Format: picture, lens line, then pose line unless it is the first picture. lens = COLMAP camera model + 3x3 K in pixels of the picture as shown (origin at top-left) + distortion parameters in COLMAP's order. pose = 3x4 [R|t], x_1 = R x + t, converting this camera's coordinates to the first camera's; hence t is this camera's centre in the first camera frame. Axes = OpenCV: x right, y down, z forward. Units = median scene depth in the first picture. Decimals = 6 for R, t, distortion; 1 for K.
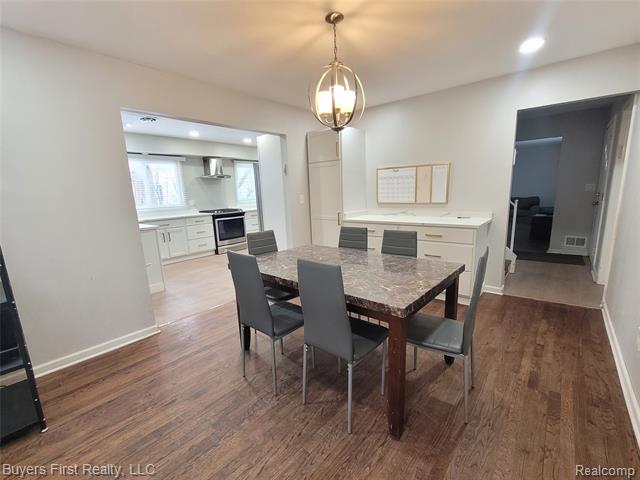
lens RADIAL K [[281.8, 0, 322.5], [0, 281.8, 242.2], [0, 0, 1]] dist [0.000631, -0.000157]
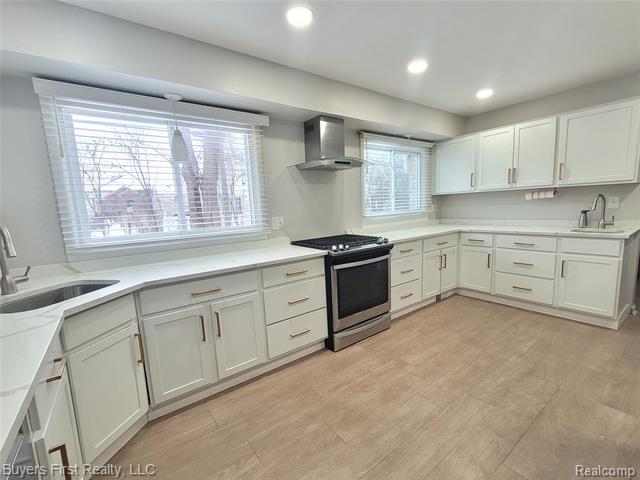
lens RADIAL K [[281.8, 0, 322.5], [0, 281.8, 242.2], [0, 0, 1]] dist [0.000631, -0.000157]
pose [[0.970525, 0.022916, -0.239909, -0.298766], [-0.033596, 0.998614, -0.040521, -0.097929], [0.238648, 0.047387, 0.969949, 0.611316]]
